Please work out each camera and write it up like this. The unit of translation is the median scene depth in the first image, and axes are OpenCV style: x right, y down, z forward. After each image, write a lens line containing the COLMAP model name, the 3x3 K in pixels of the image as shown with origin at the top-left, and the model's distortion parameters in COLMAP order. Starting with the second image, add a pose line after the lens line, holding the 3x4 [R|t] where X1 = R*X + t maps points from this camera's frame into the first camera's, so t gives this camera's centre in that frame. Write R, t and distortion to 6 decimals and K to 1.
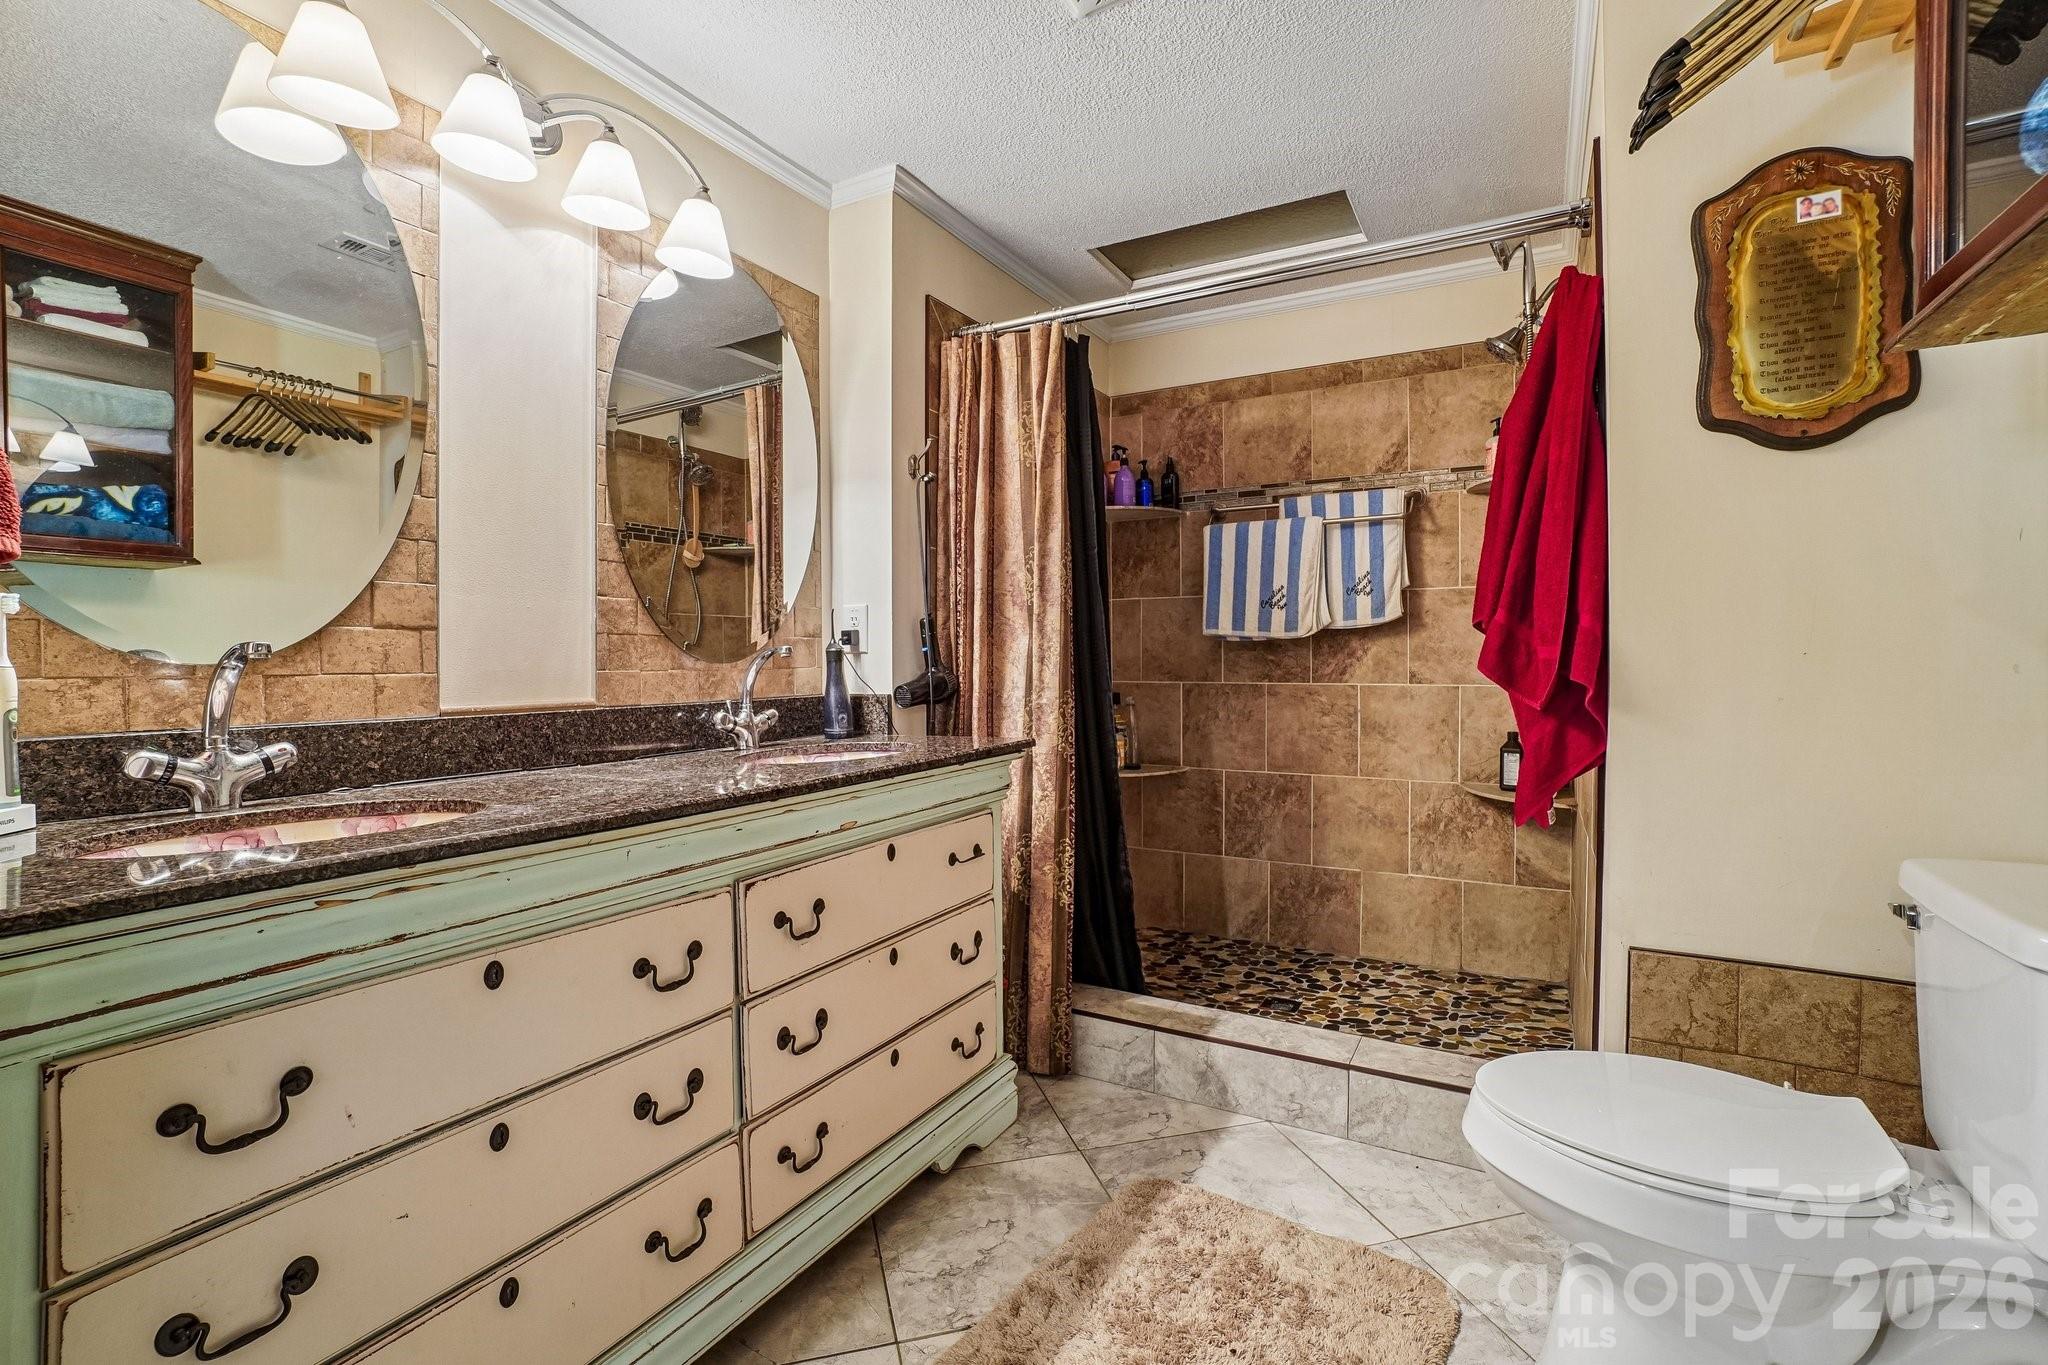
lens RADIAL K [[920.5, 0, 1013.5], [0, 920.5, 667.9], [0, 0, 1]] dist [-0.063622, 0.024665]
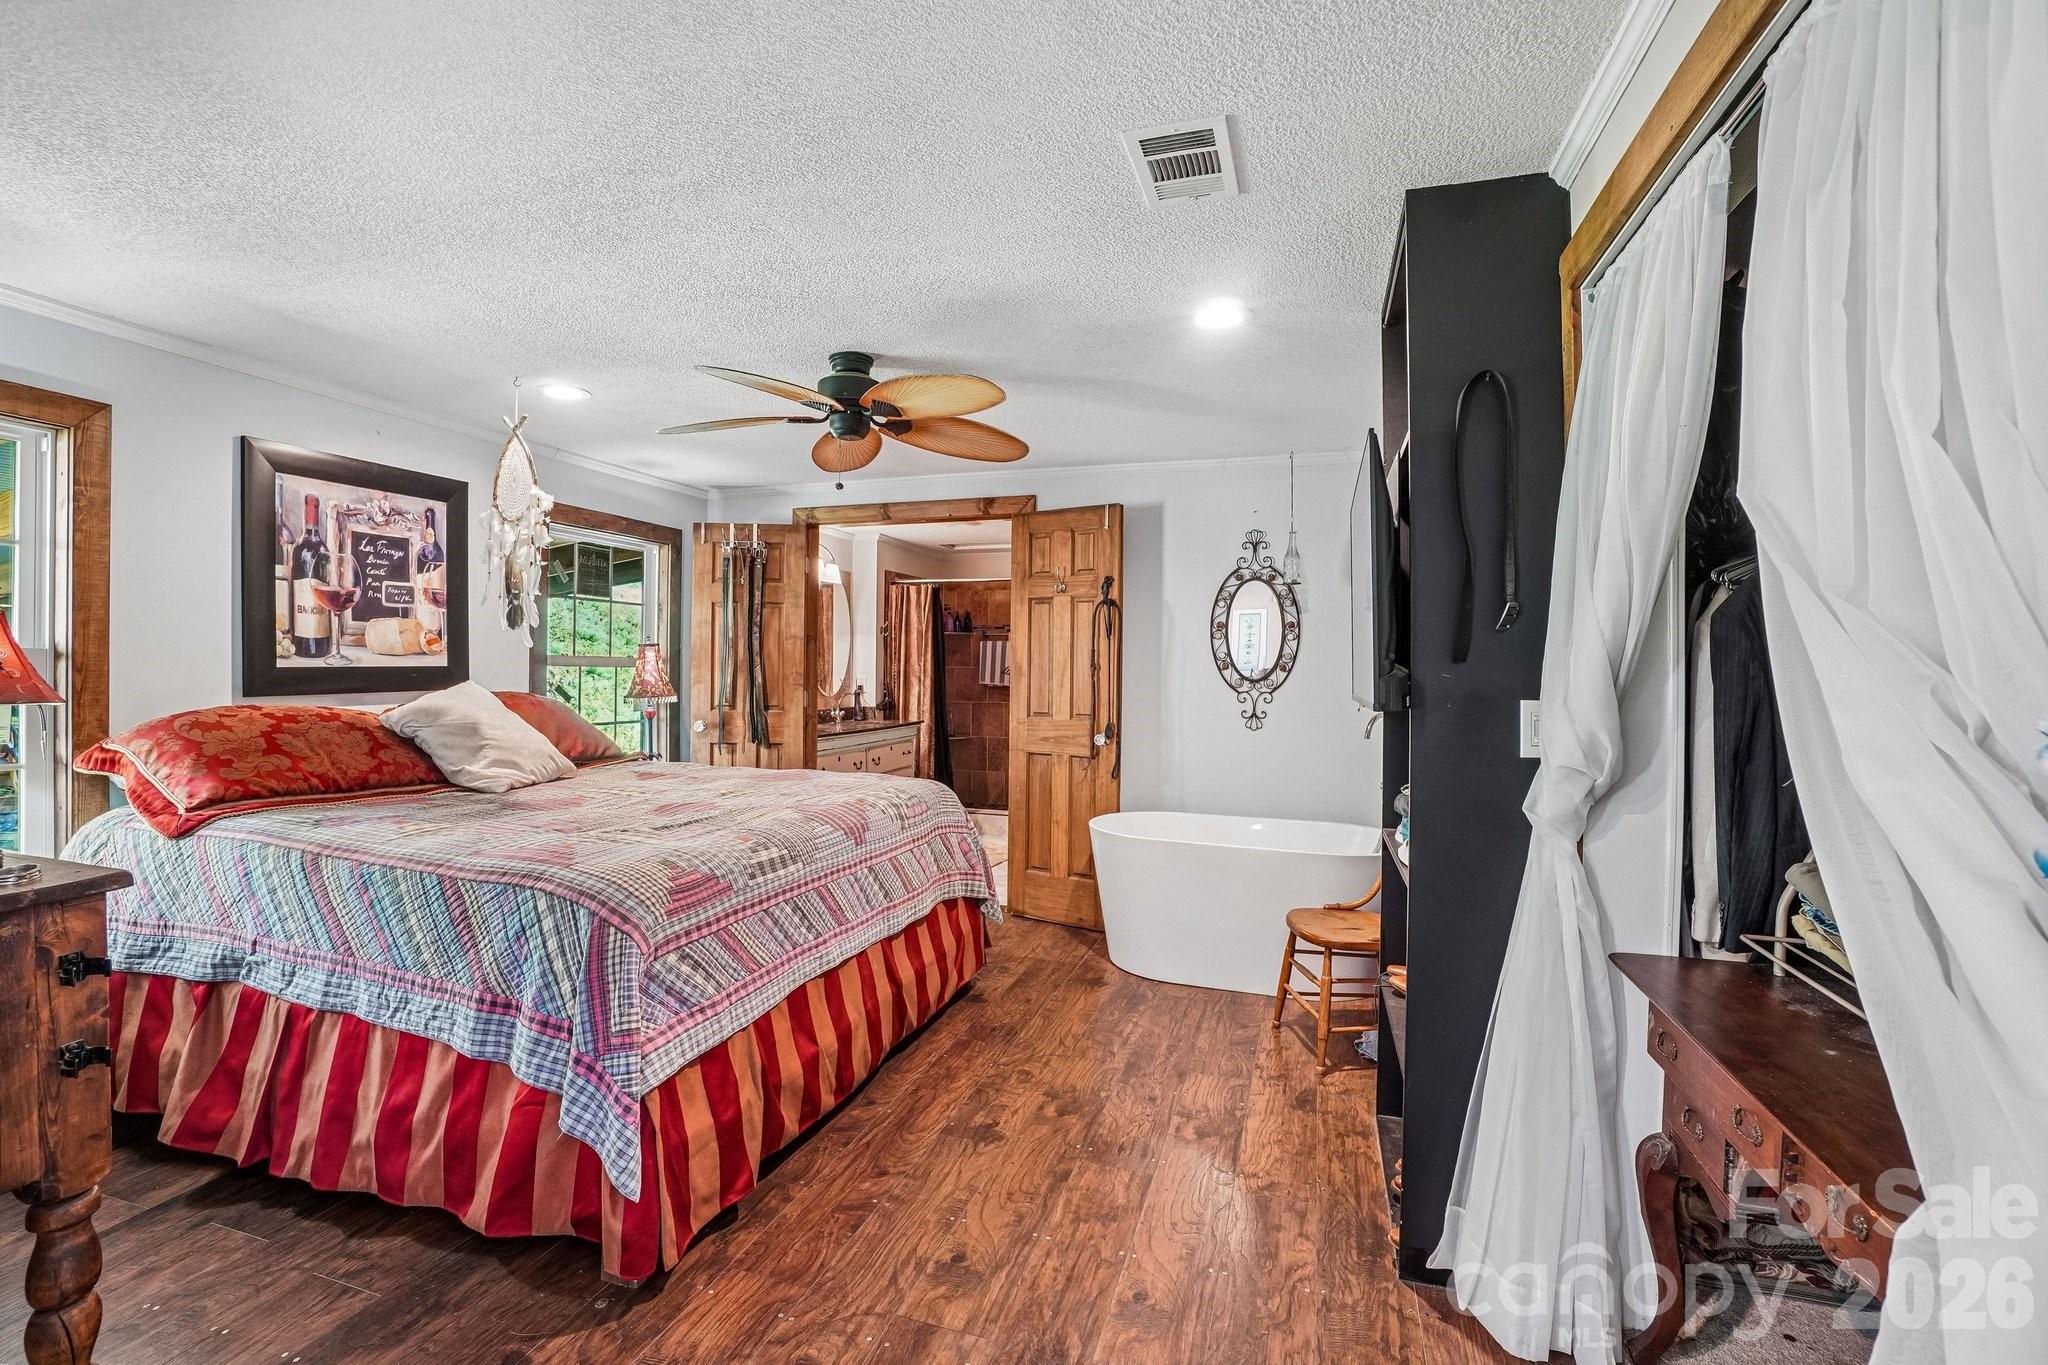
lens RADIAL K [[920.5, 0, 1013.5], [0, 920.5, 667.9], [0, 0, 1]] dist [-0.063622, 0.024665]
pose [[0.978108, 0.011299, 0.207793, -0.314298], [-0.008993, 0.999887, -0.012039, -0.066123], [-0.207905, 0.009907, 0.978099, -2.053148]]
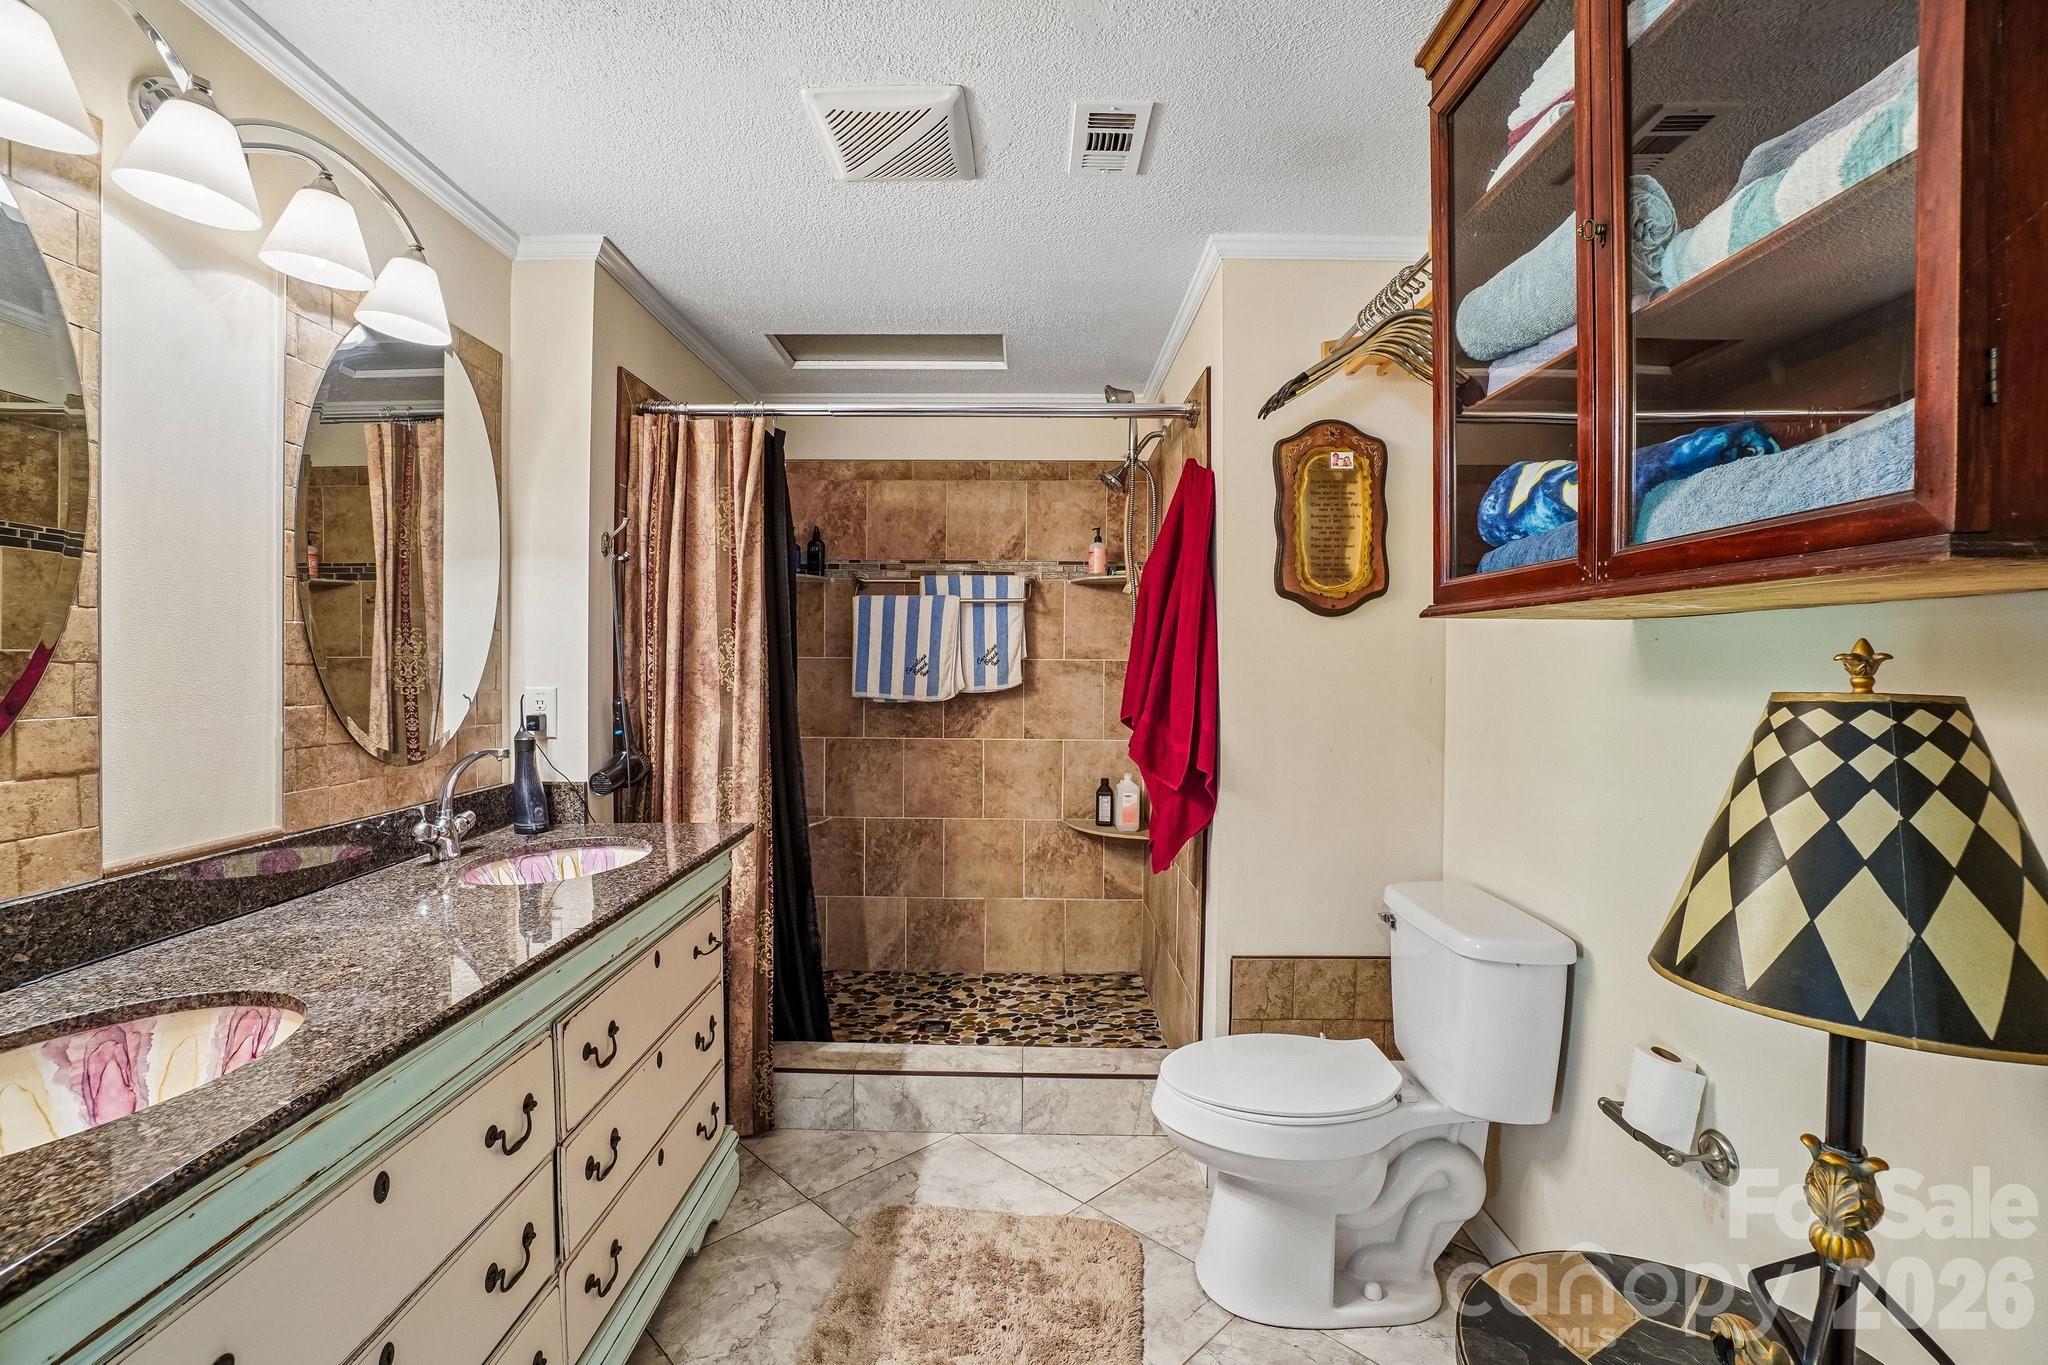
lens RADIAL K [[919.2, 0, 1024.5], [0, 919.2, 670.3], [0, 0, 1]] dist [-0.067596, 0.024101]
pose [[0.868860, 0.005664, 0.495025, -0.202089], [-0.005886, 0.999982, -0.001111, -0.088807], [-0.495022, -0.001949, 0.868878, -0.057628]]
